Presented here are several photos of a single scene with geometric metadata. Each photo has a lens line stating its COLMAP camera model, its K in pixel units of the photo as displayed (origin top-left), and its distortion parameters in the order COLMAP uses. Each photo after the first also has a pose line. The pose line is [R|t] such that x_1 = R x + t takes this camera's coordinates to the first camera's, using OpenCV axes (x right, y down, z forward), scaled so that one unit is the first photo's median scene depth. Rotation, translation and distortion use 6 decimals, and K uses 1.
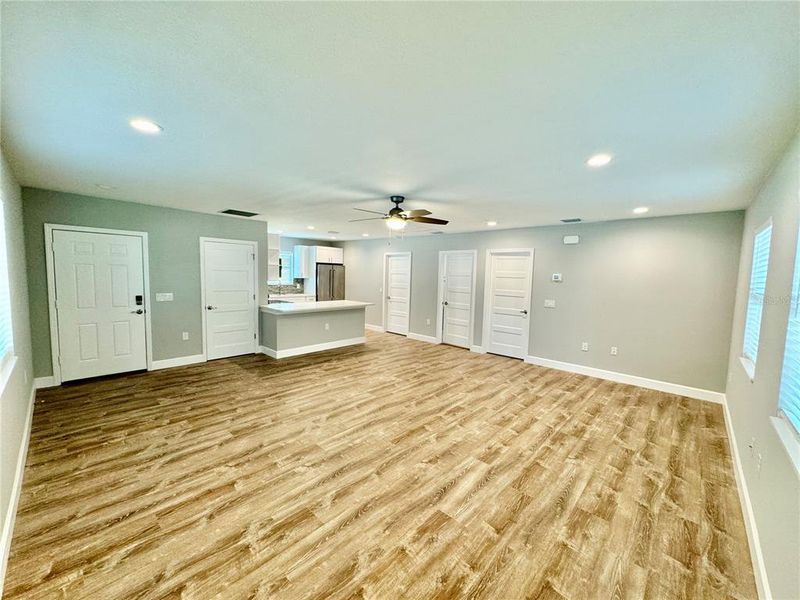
lens RADIAL K [[320.2, 0, 400.9], [0, 320.2, 298.7], [0, 0, 1]] dist [-0.003054, 0.000533]
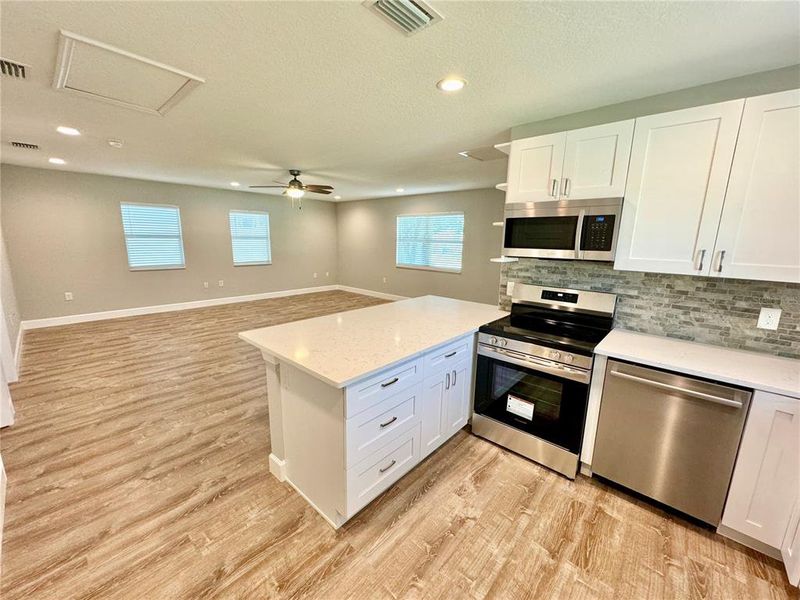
lens RADIAL K [[320.2, 0, 400.3], [0, 320.2, 299.9], [0, 0, 1]] dist [-0.003054, 0.000533]
pose [[-0.998604, -0.044089, -0.029104, -0.401371], [-0.050275, 0.962340, 0.267160, -0.185200], [0.016229, 0.268250, -0.963212, 2.318726]]
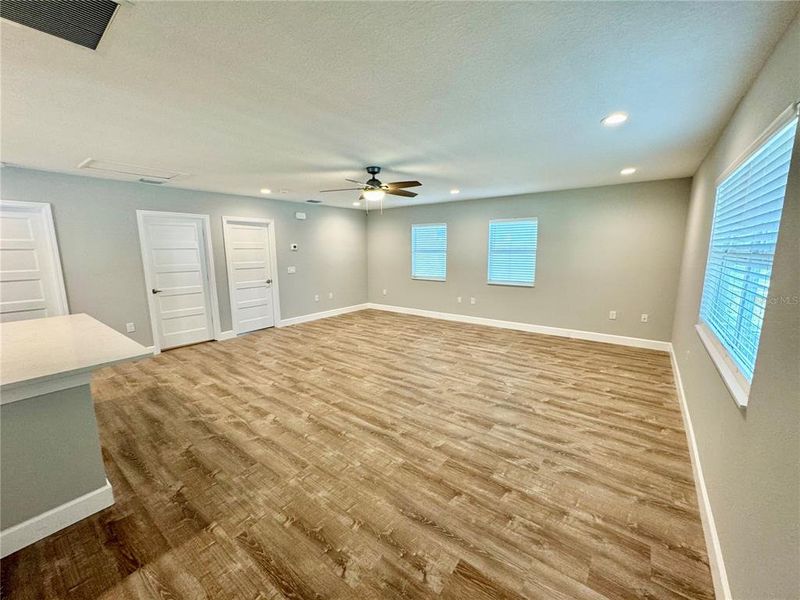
lens RADIAL K [[320.2, 0, 399.5], [0, 320.2, 299.4], [0, 0, 1]] dist [-0.003054, 0.000533]
pose [[-0.095132, -0.183224, 0.978457, -1.054118], [0.083559, 0.977977, 0.191258, -0.101267], [-0.991952, 0.099953, -0.077727, 1.030658]]
